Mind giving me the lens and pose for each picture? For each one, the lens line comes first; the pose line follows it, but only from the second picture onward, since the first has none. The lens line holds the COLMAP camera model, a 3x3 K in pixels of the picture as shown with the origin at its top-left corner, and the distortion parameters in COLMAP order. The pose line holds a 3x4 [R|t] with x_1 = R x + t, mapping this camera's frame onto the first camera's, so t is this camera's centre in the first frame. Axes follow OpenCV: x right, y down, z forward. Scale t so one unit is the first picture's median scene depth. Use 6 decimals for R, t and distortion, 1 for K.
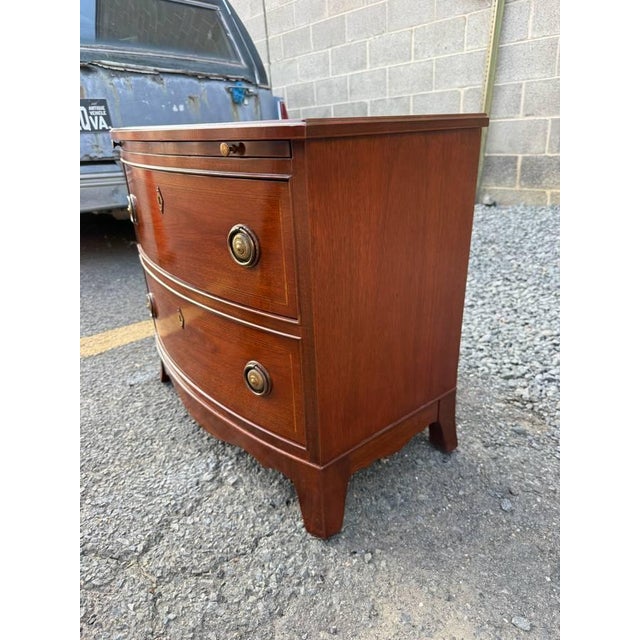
lens RADIAL K [[462.5, 0, 317.0], [0, 462.5, 320.8], [0, 0, 1]] dist [-0.015802, 0.006804]
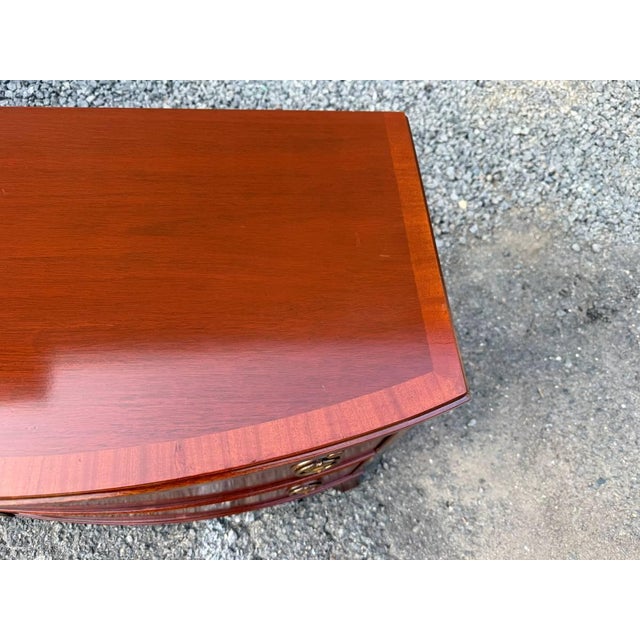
lens RADIAL K [[462.5, 0, 327.7], [0, 462.5, 328.9], [0, 0, 1]] dist [-0.015802, 0.006804]
pose [[0.552580, -0.709620, 0.437144, -0.100006], [0.222955, 0.631233, 0.742857, -0.272049], [-0.803086, -0.313024, 0.507020, 0.195799]]
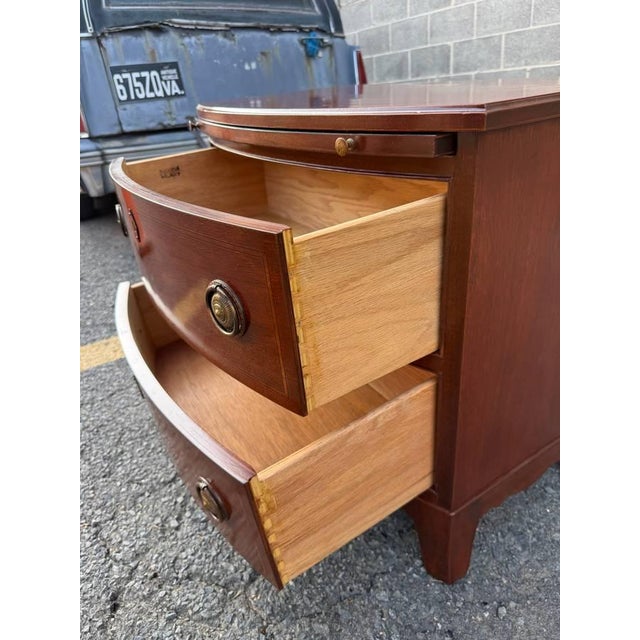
lens RADIAL K [[462.5, 0, 312.0], [0, 462.5, 320.6], [0, 0, 1]] dist [-0.015802, 0.006804]
pose [[0.990626, 0.015674, -0.135696, -0.046423], [-0.002824, 0.995533, 0.094374, -0.039417], [0.136569, -0.093106, 0.986245, 0.050062]]
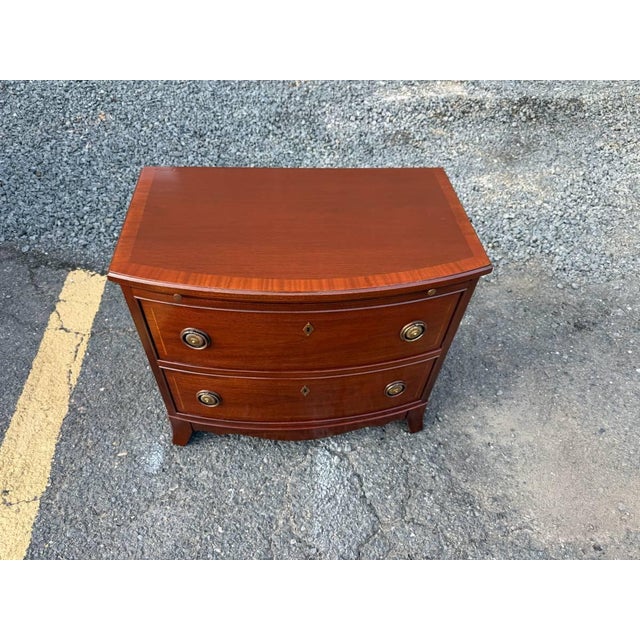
lens RADIAL K [[462.5, 0, 322.5], [0, 462.5, 326.7], [0, 0, 1]] dist [-0.015802, 0.006804]
pose [[0.552736, -0.575025, 0.603183, -0.367738], [0.262441, 0.807080, 0.528911, -0.313835], [-0.790953, -0.134049, 0.597012, 0.104650]]
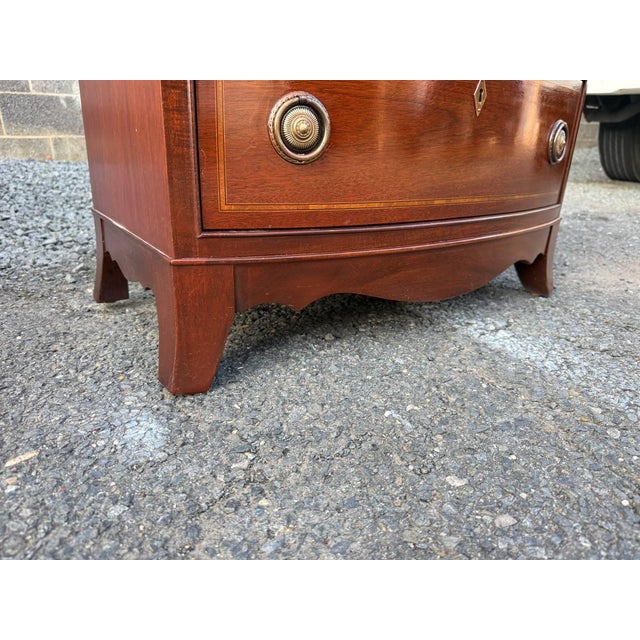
lens RADIAL K [[462.5, 0, 320.4], [0, 462.5, 320.9], [0, 0, 1]] dist [-0.015802, 0.006804]
pose [[0.062150, -0.327100, 0.942944, -0.391255], [0.358676, 0.888974, 0.284738, 0.004626], [-0.931391, 0.320515, 0.172573, 0.479749]]
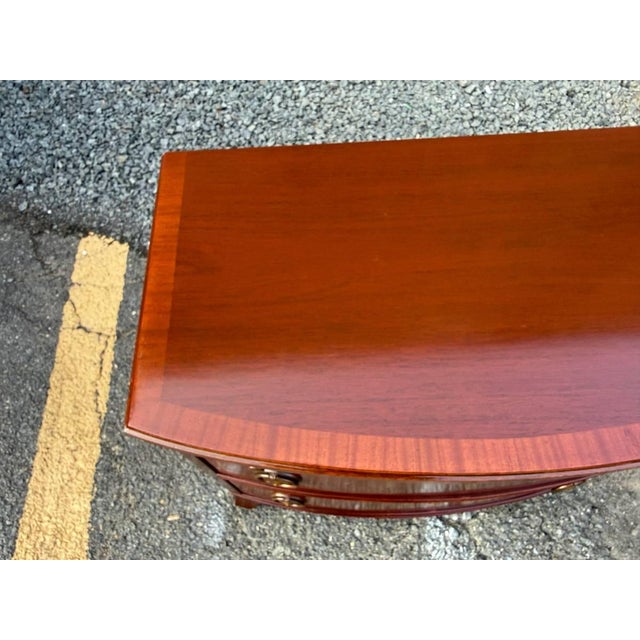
lens RADIAL K [[462.5, 0, 307.5], [0, 462.5, 325.5], [0, 0, 1]] dist [-0.015802, 0.006804]
pose [[0.591249, -0.709114, 0.384163, -0.209271], [0.329499, 0.647166, 0.687464, -0.334468], [-0.736108, -0.279881, 0.616289, 0.307866]]
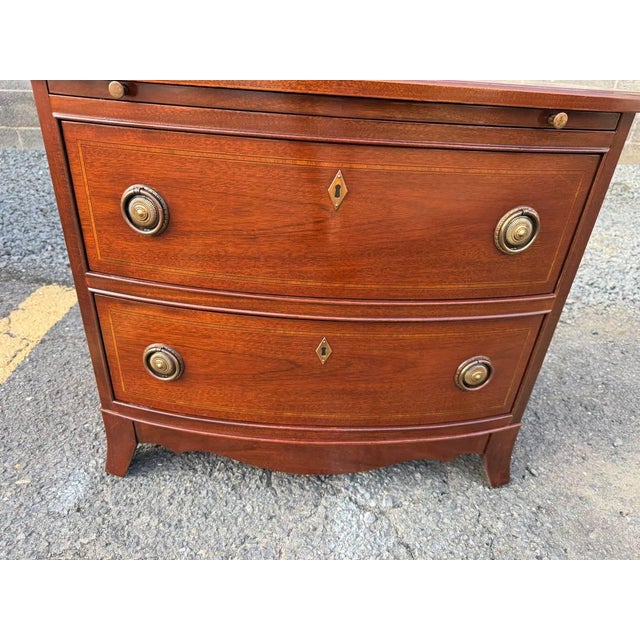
lens RADIAL K [[462.5, 0, 315.0], [0, 462.5, 325.7], [0, 0, 1]] dist [-0.015802, 0.006804]
pose [[0.611185, -0.334369, 0.717391, -0.326054], [0.237079, 0.942107, 0.237126, -0.087073], [-0.755146, 0.025151, 0.655074, 0.218905]]
